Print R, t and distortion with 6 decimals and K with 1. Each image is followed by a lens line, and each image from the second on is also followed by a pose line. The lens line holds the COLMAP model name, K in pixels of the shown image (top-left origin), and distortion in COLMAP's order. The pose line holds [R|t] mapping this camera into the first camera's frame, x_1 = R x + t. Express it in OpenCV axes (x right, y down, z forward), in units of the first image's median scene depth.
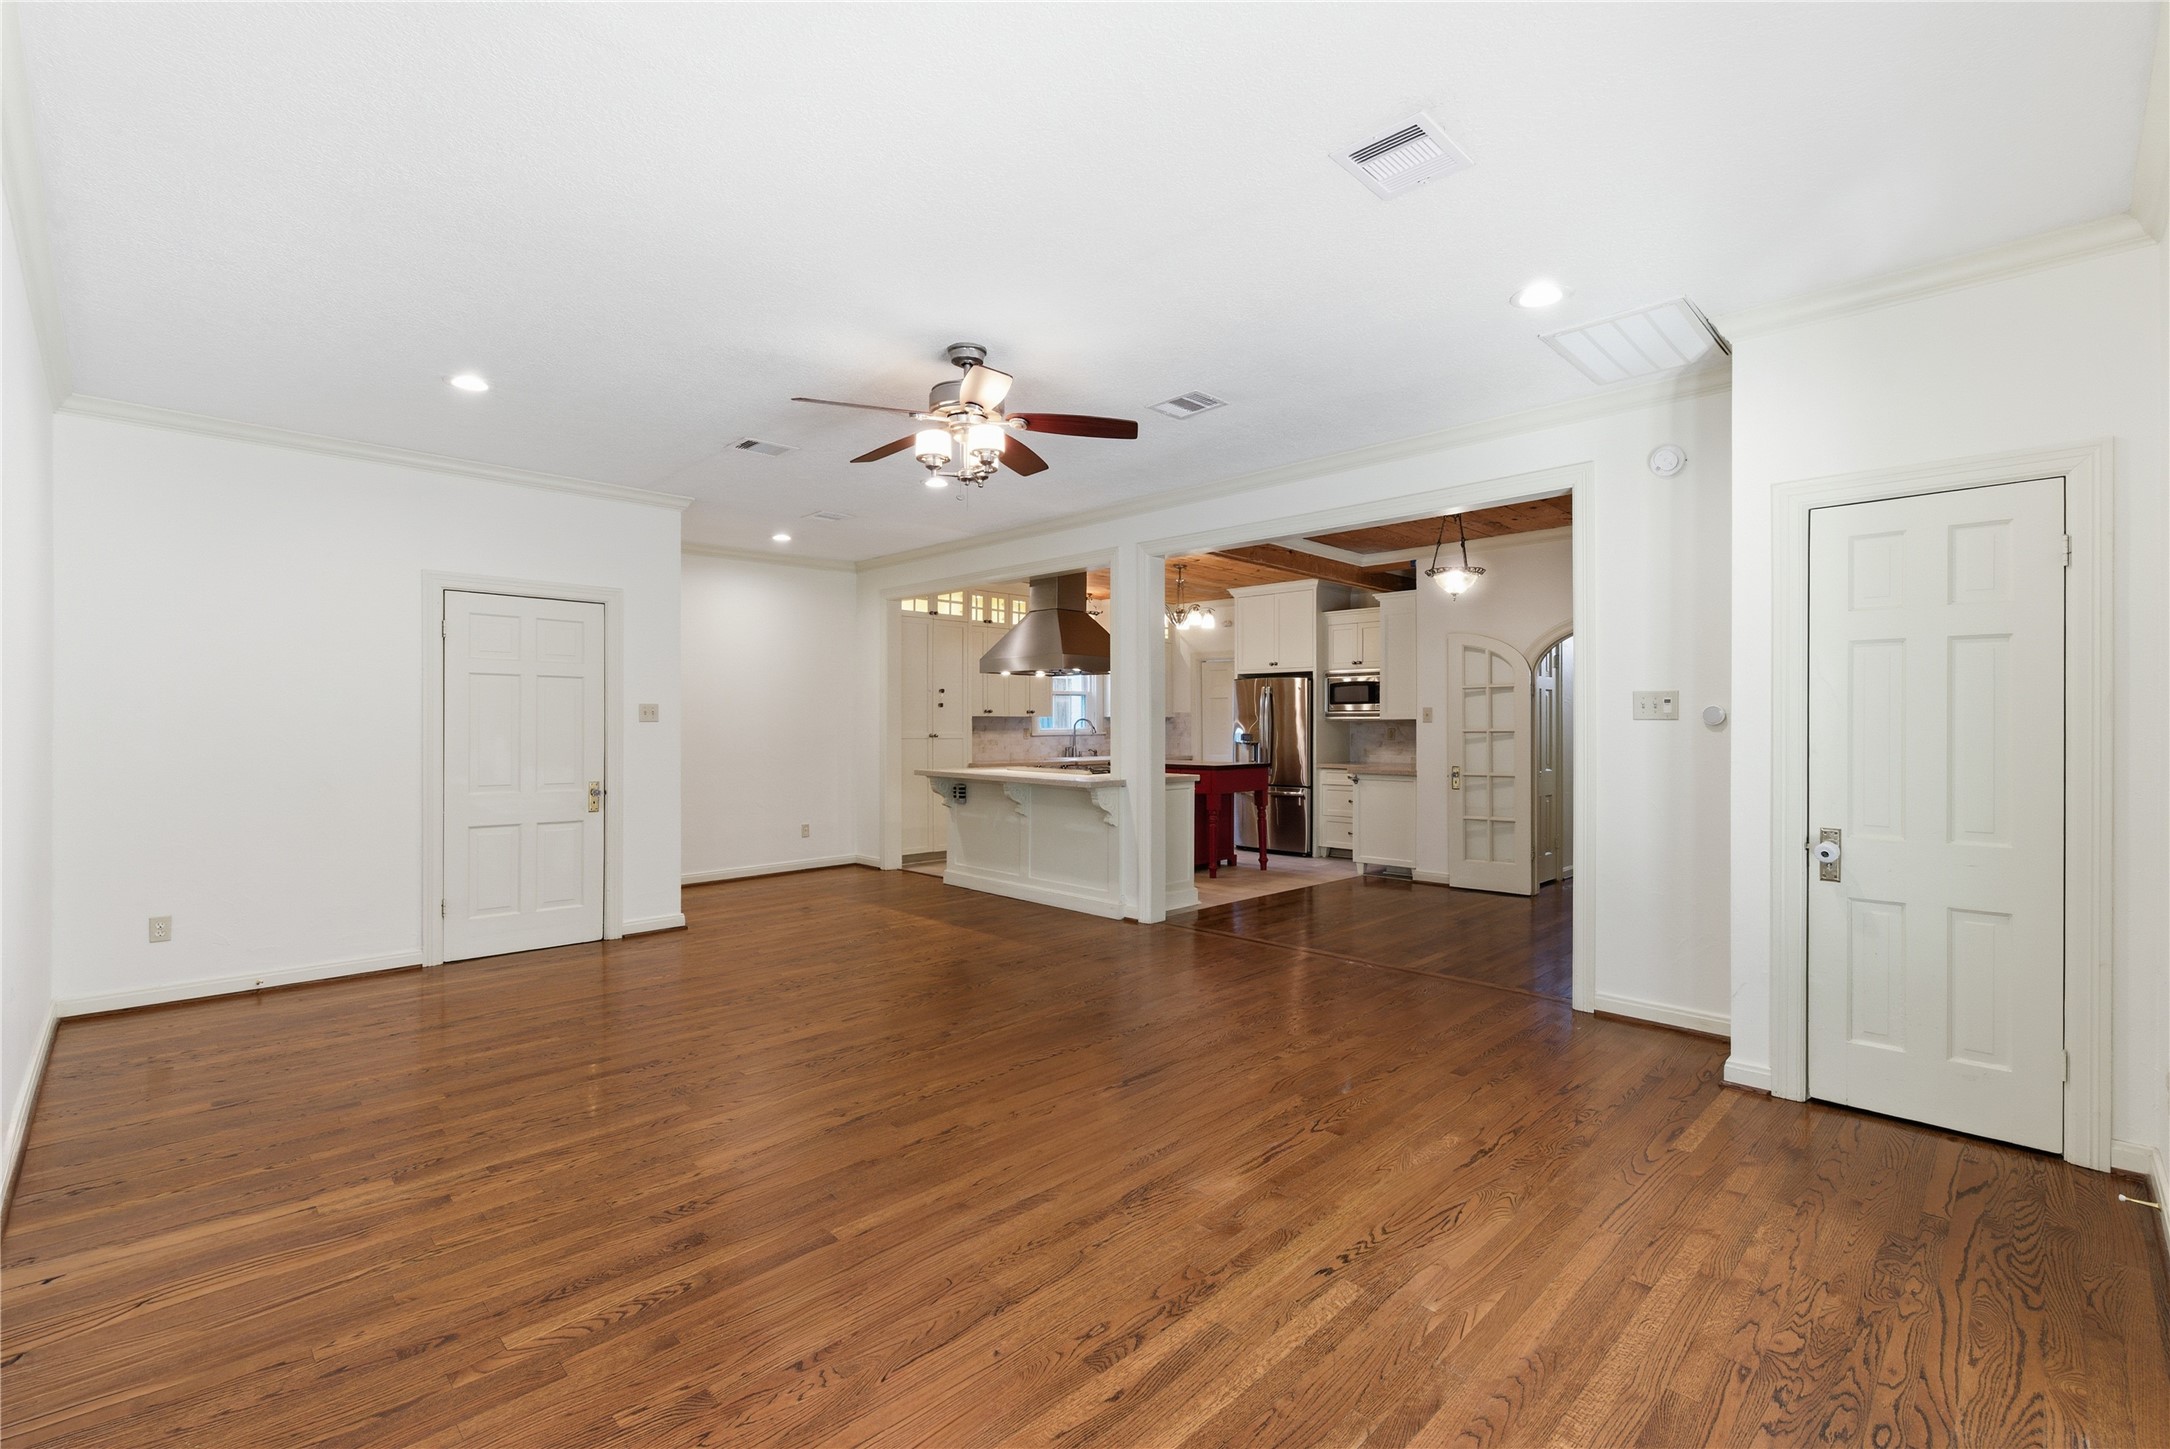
lens RADIAL K [[945.2, 0, 1082.4], [0, 945.2, 723.3], [0, 0, 1]] dist [0.000963, 0.000818]
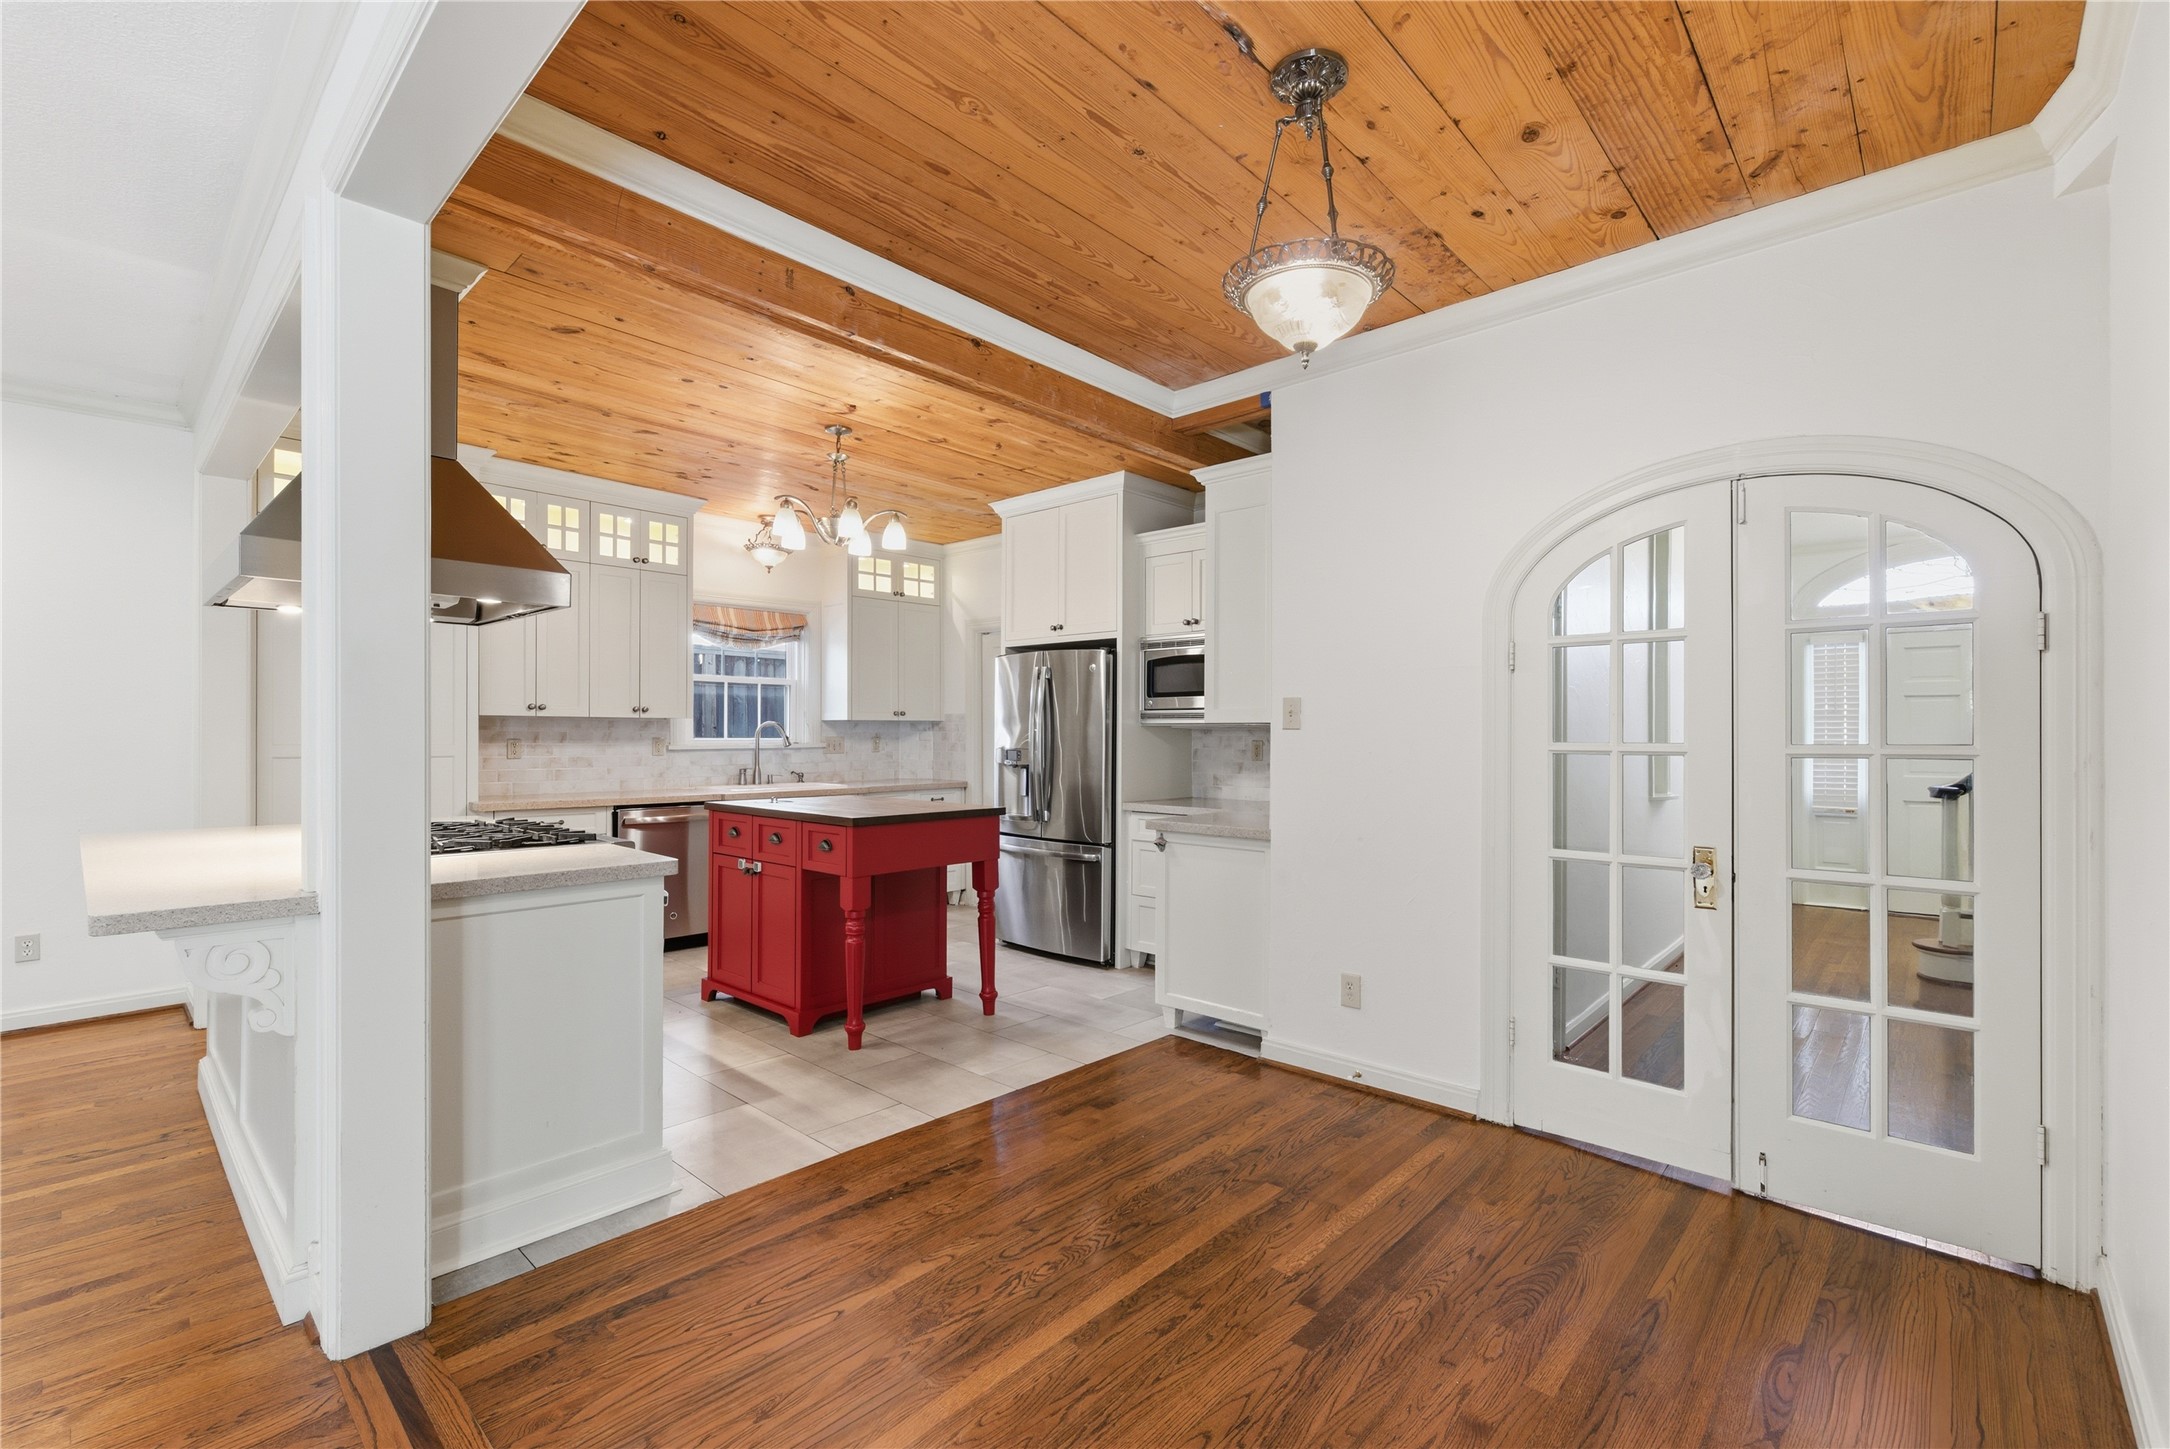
lens RADIAL K [[945.2, 0, 1080.7], [0, 945.2, 737.6], [0, 0, 1]] dist [0.000963, 0.000818]
pose [[0.999069, 0.002673, 0.043059, 0.198141], [-0.003007, 0.999966, 0.007688, -0.000197], [-0.043037, -0.007810, 0.999043, 0.440441]]
